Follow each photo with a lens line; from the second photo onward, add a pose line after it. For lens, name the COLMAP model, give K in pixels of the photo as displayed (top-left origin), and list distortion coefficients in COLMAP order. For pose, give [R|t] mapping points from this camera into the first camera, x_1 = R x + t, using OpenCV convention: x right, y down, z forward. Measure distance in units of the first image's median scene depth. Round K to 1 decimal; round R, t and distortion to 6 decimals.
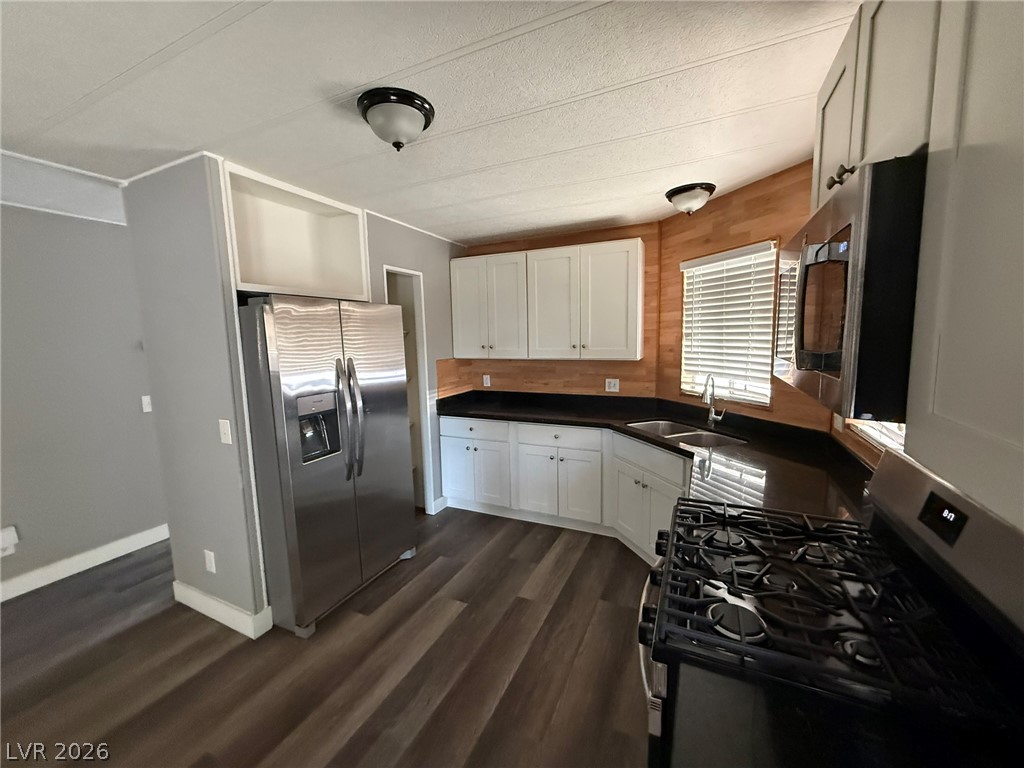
lens RADIAL K [[409.4, 0, 508.3], [0, 409.4, 384.7], [0, 0, 1]] dist [-0.001198, 0.000351]
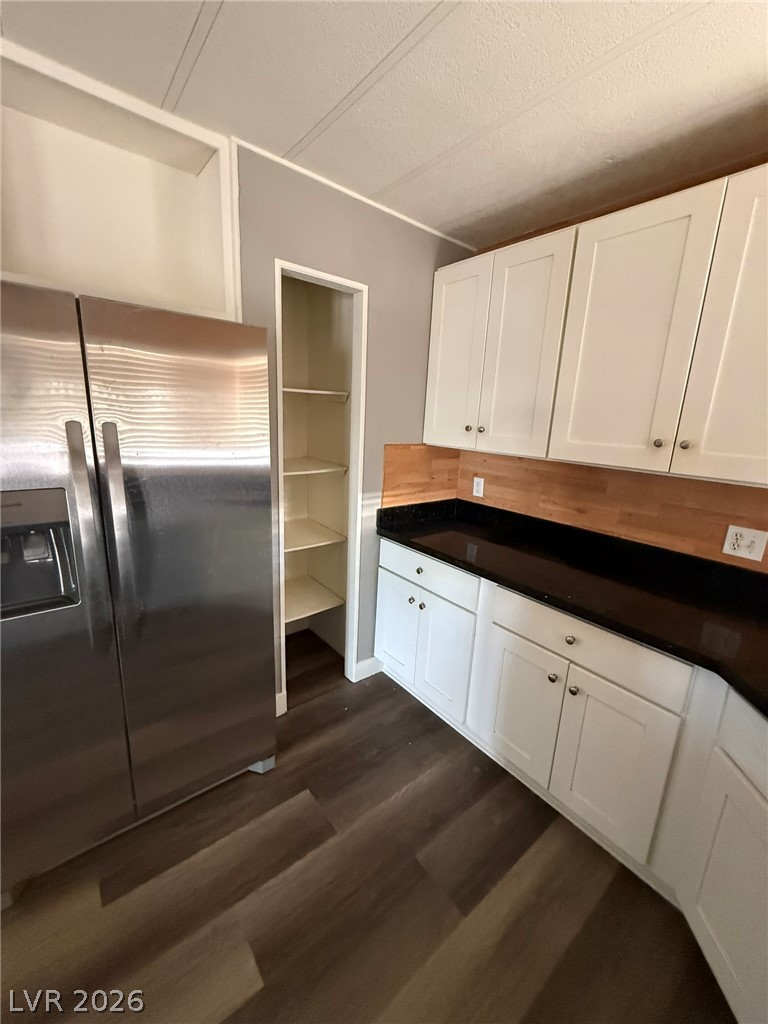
lens RADIAL K [[409.4, 0, 384.4], [0, 409.4, 508.0], [0, 0, 1]] dist [-0.001198, 0.000351]
pose [[0.899722, 0.160174, -0.406011, 0.091250], [-0.120190, 0.985186, 0.122321, -0.045987], [0.419589, -0.061257, 0.905645, 0.503198]]
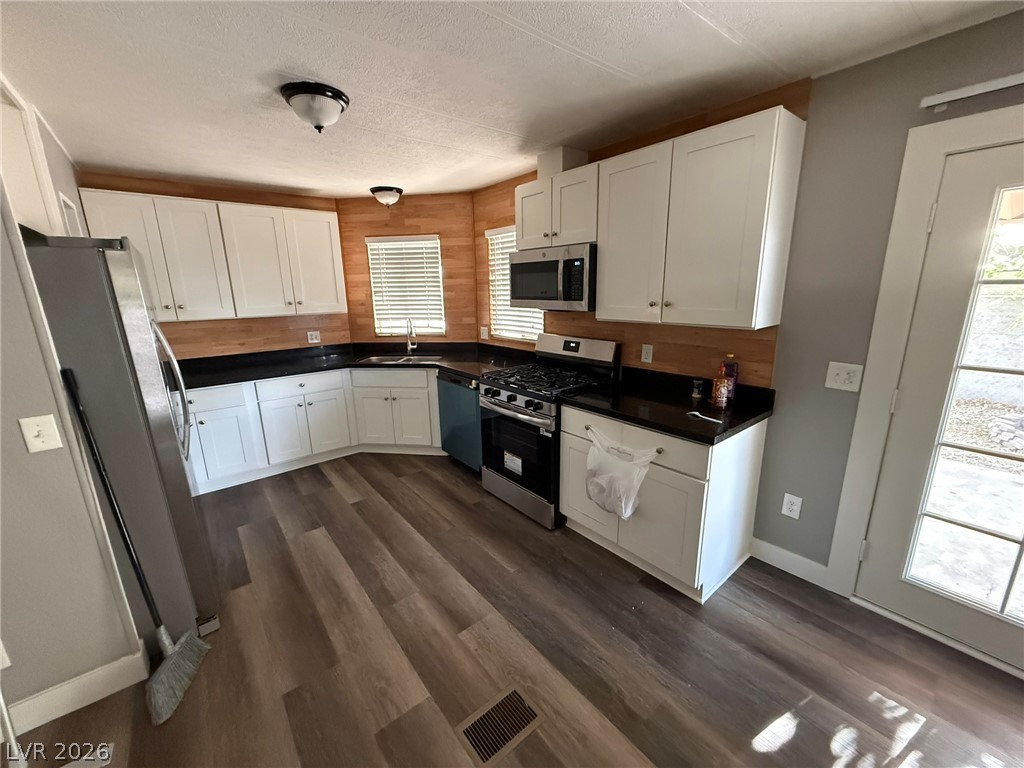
lens RADIAL K [[409.4, 0, 512.9], [0, 409.4, 384.3], [0, 0, 1]] dist [-0.001198, 0.000351]
pose [[0.425748, -0.198123, 0.882885, -0.610761], [0.116702, 0.979608, 0.163552, 0.009277], [-0.897284, 0.033402, 0.440188, -0.005460]]
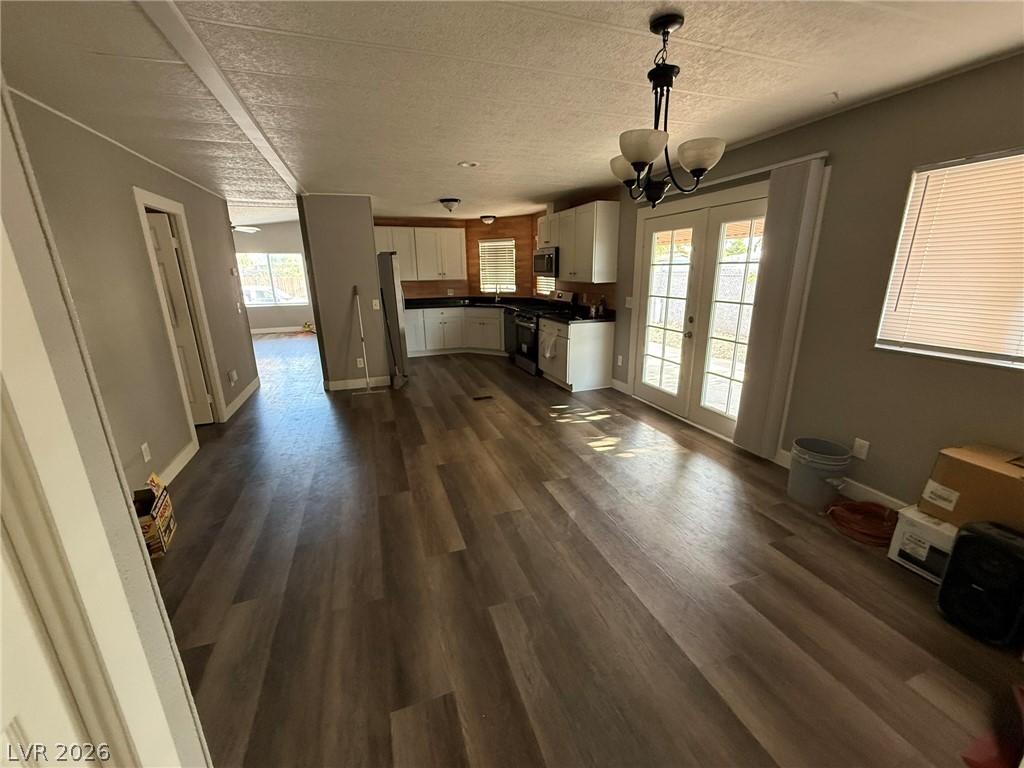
lens RADIAL K [[409.4, 0, 510.8], [0, 409.4, 382.8], [0, 0, 1]] dist [-0.001198, 0.000351]
pose [[0.707816, -0.178146, 0.683564, -1.259888], [0.082299, 0.981885, 0.170673, 0.148250], [-0.701586, -0.064549, 0.709655, -0.951203]]
